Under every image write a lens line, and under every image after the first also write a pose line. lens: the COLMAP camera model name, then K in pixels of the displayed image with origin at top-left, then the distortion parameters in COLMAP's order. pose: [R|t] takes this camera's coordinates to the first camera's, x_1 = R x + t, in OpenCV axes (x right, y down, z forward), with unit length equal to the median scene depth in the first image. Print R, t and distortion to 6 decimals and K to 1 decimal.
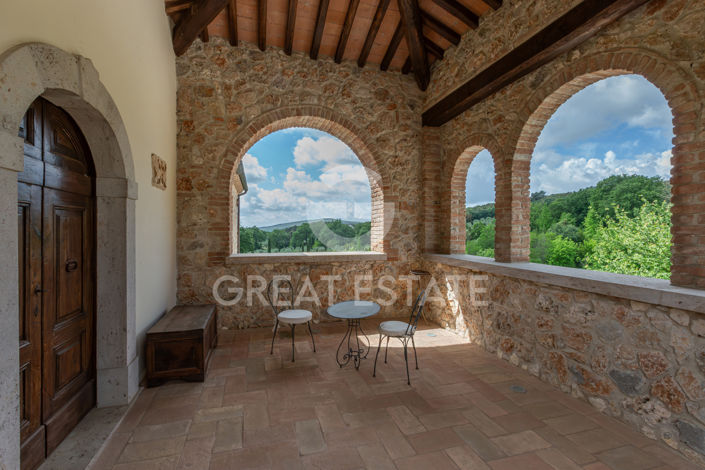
lens RADIAL K [[313.9, 0, 352.2], [0, 313.9, 231.4], [0, 0, 1]] dist [0.001179, -0.001611]
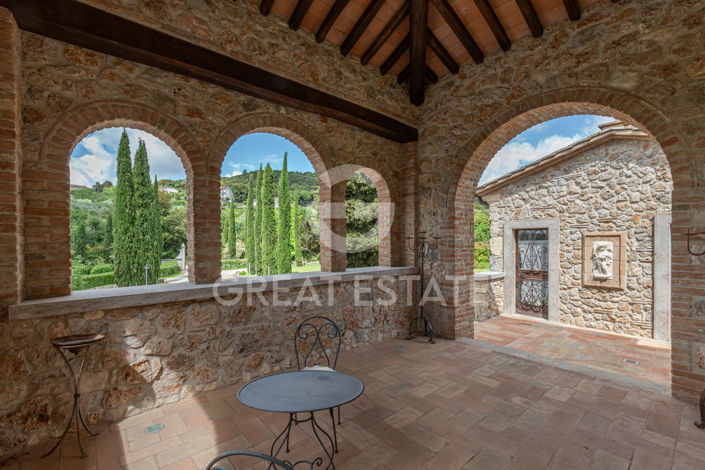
lens RADIAL K [[313.9, 0, 353.8], [0, 313.9, 241.1], [0, 0, 1]] dist [0.001179, -0.001611]
pose [[-0.405691, -0.015151, 0.913885, -0.440055], [0.003157, 0.999833, 0.017978, -0.030321], [-0.914005, 0.010179, -0.405576, 0.912136]]
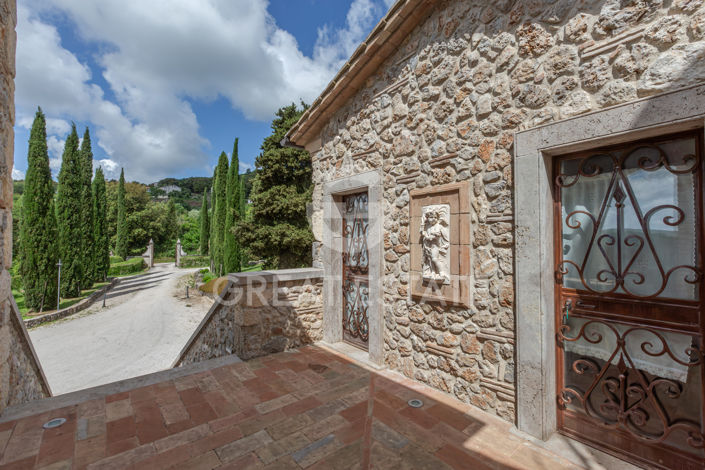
lens RADIAL K [[313.9, 0, 352.7], [0, 313.9, 230.6], [0, 0, 1]] dist [0.001179, -0.001611]
pose [[-0.384144, 0.011807, 0.923198, -0.403882], [-0.000662, 0.999914, -0.013064, -0.017864], [-0.923273, -0.005629, -0.384104, 0.757885]]
